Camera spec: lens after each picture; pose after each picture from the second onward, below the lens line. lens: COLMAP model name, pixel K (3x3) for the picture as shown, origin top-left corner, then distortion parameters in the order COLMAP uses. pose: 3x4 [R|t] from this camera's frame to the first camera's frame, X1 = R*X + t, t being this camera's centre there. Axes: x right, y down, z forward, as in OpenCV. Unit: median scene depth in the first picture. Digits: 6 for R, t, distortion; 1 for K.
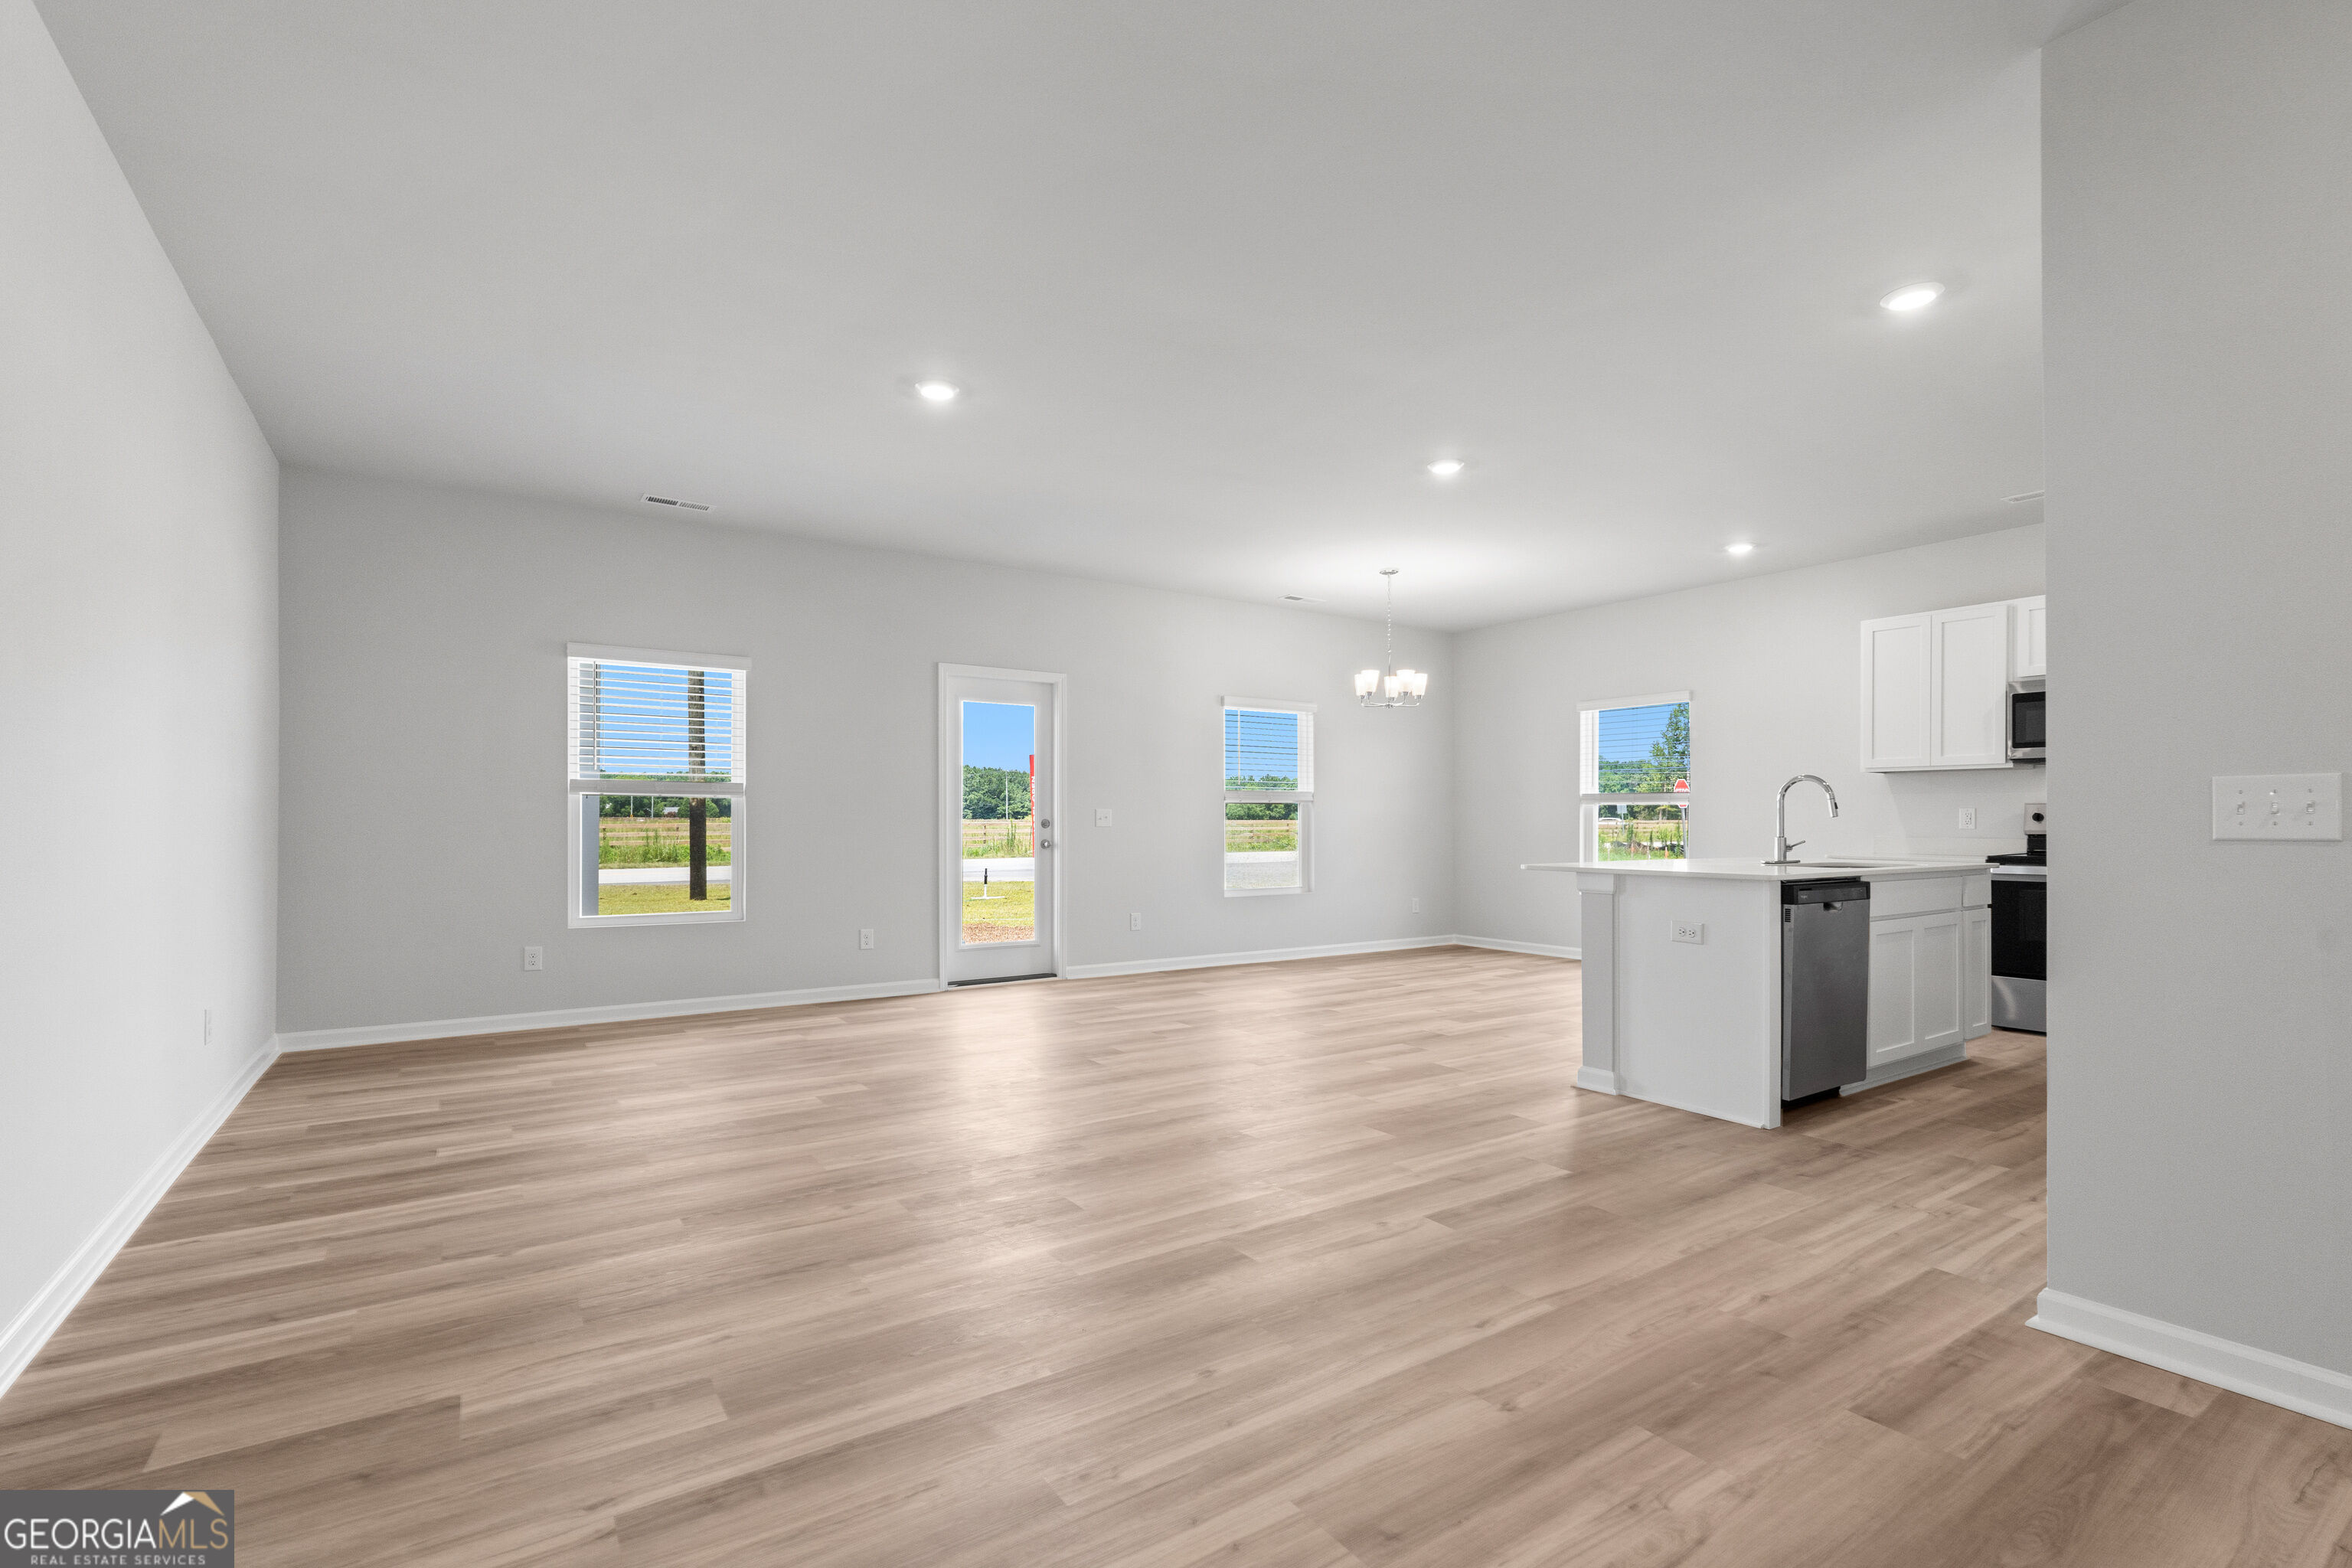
lens RADIAL K [[1049.8, 0, 1174.4], [0, 1049.8, 814.9], [0, 0, 1]] dist [-0.002217, -0.000301]
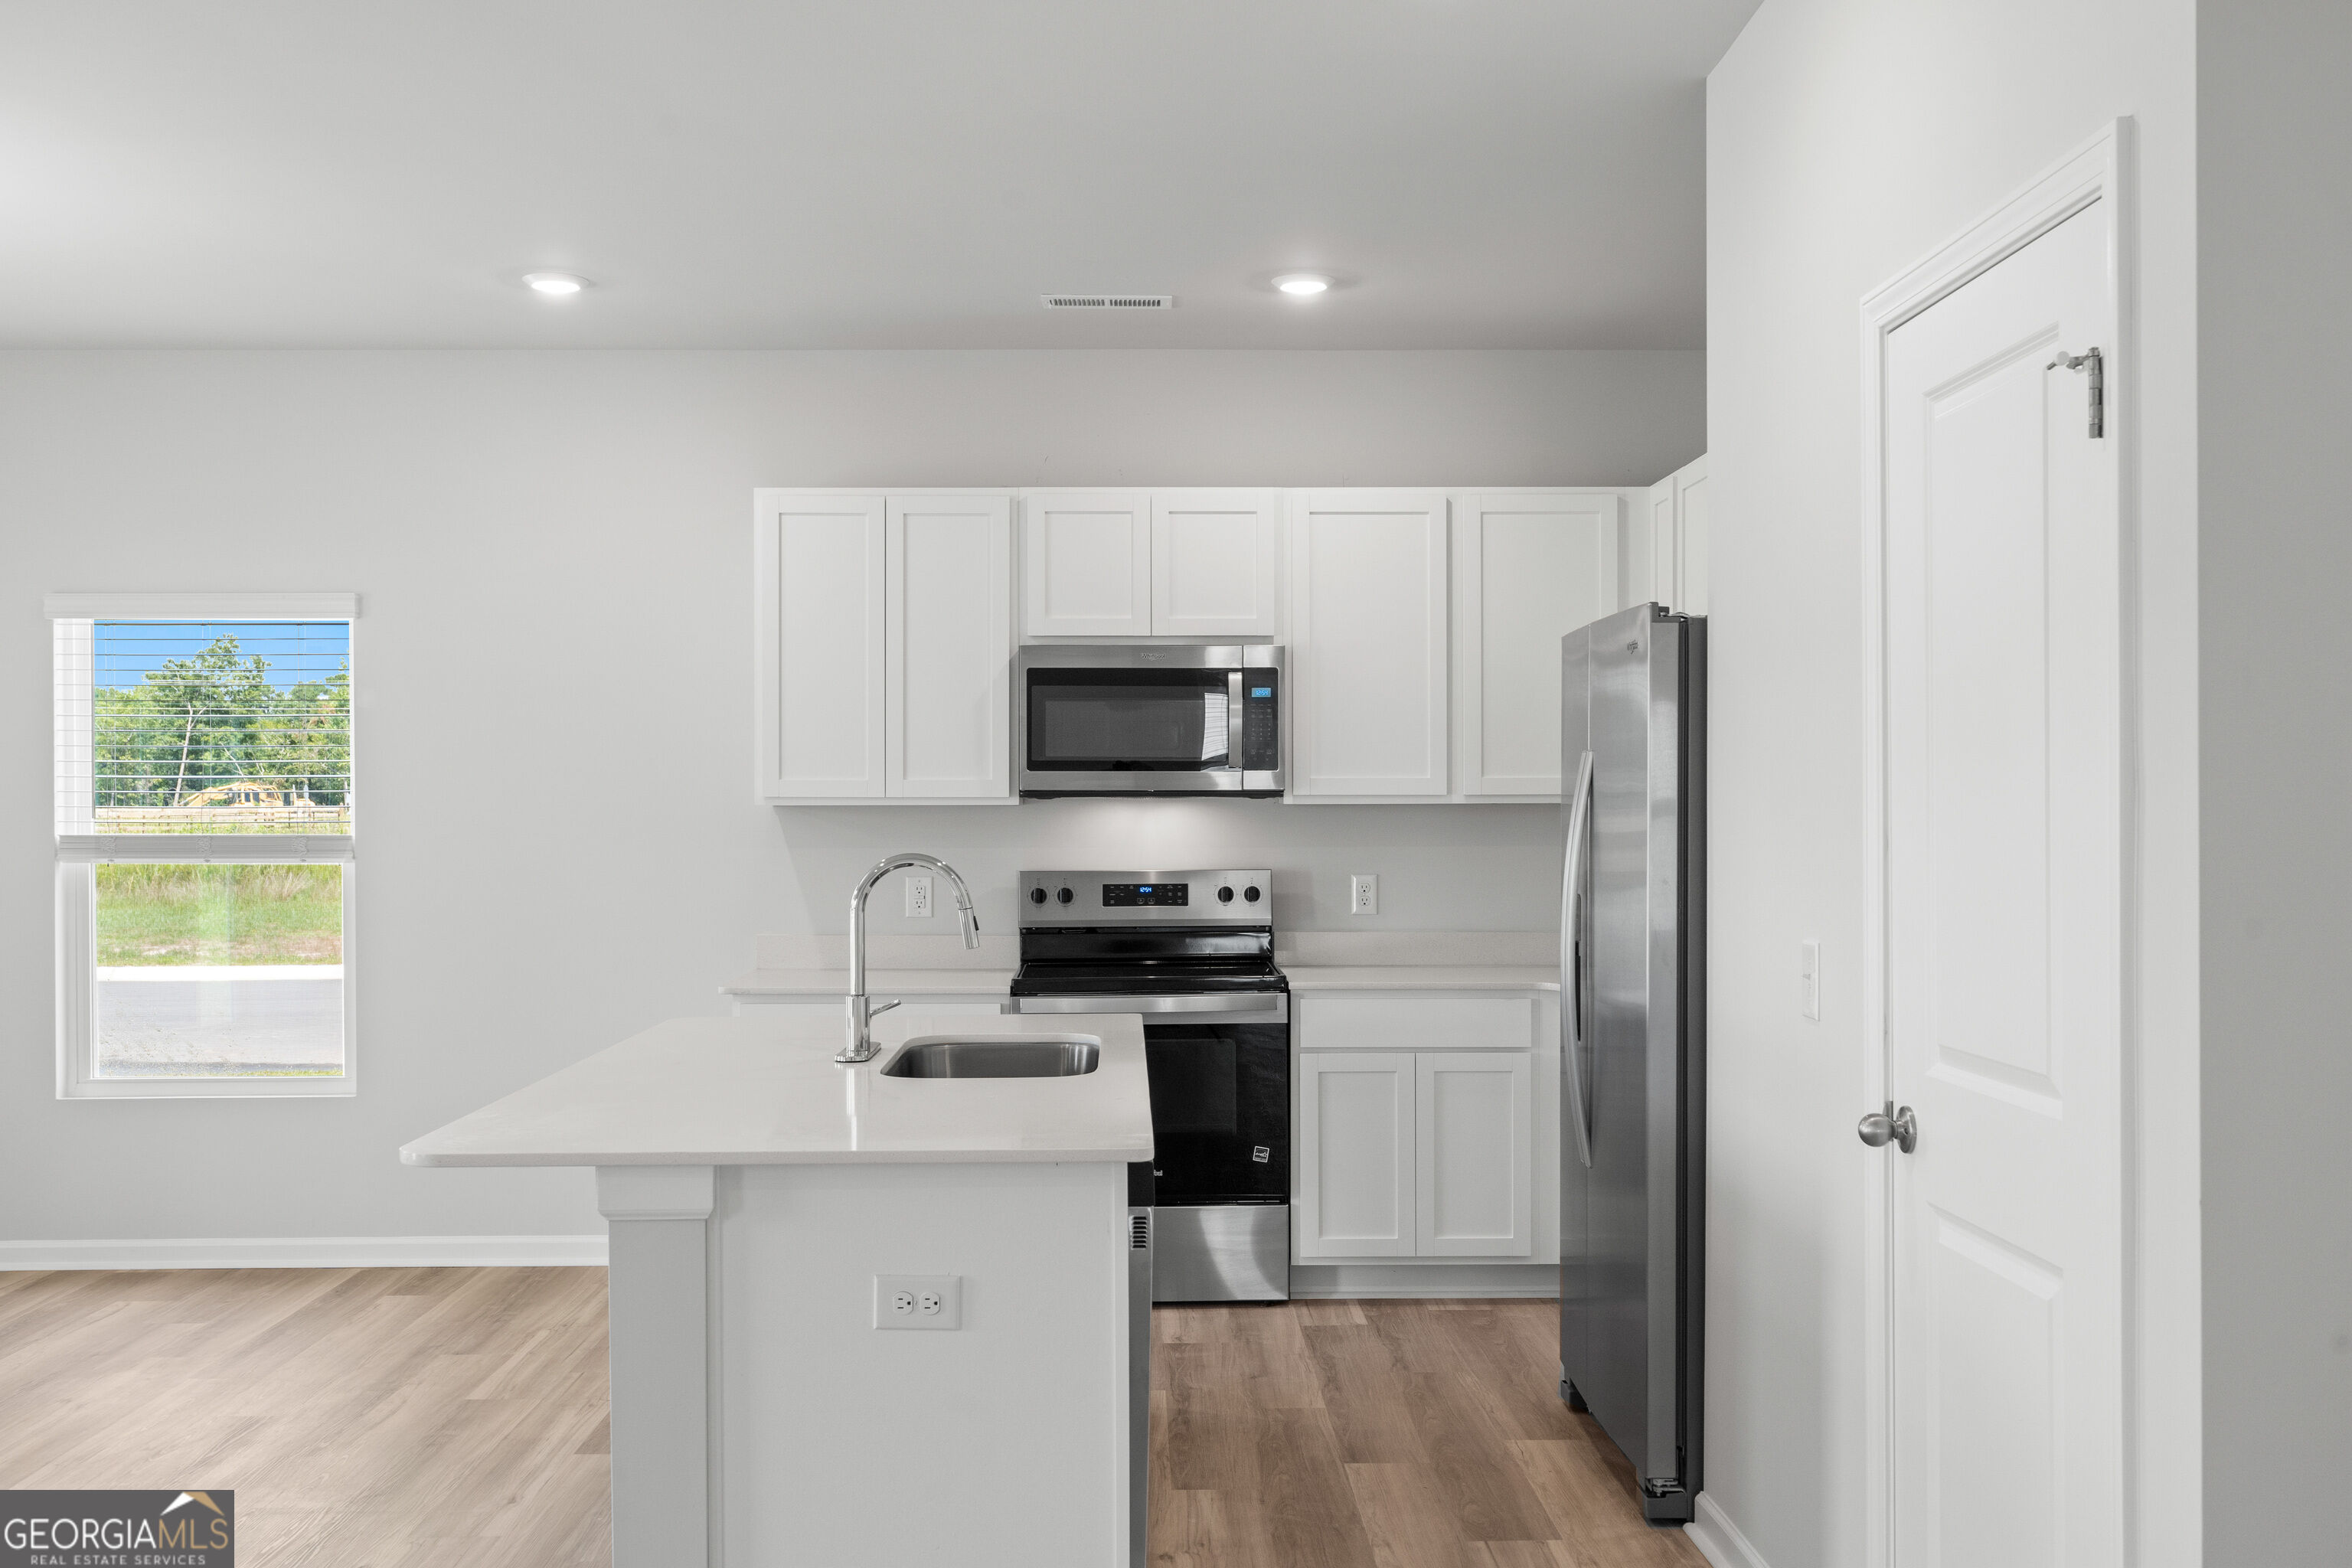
lens RADIAL K [[2212.4, 0, 1159.3], [0, 2212.4, 806.8], [0, 0, 1]] dist [-0.009734, -0.003130]
pose [[0.543554, -0.006398, 0.839350, -0.136952], [0.000622, 0.999974, 0.007220, -0.072347], [-0.839374, -0.003403, 0.543543, 0.457177]]
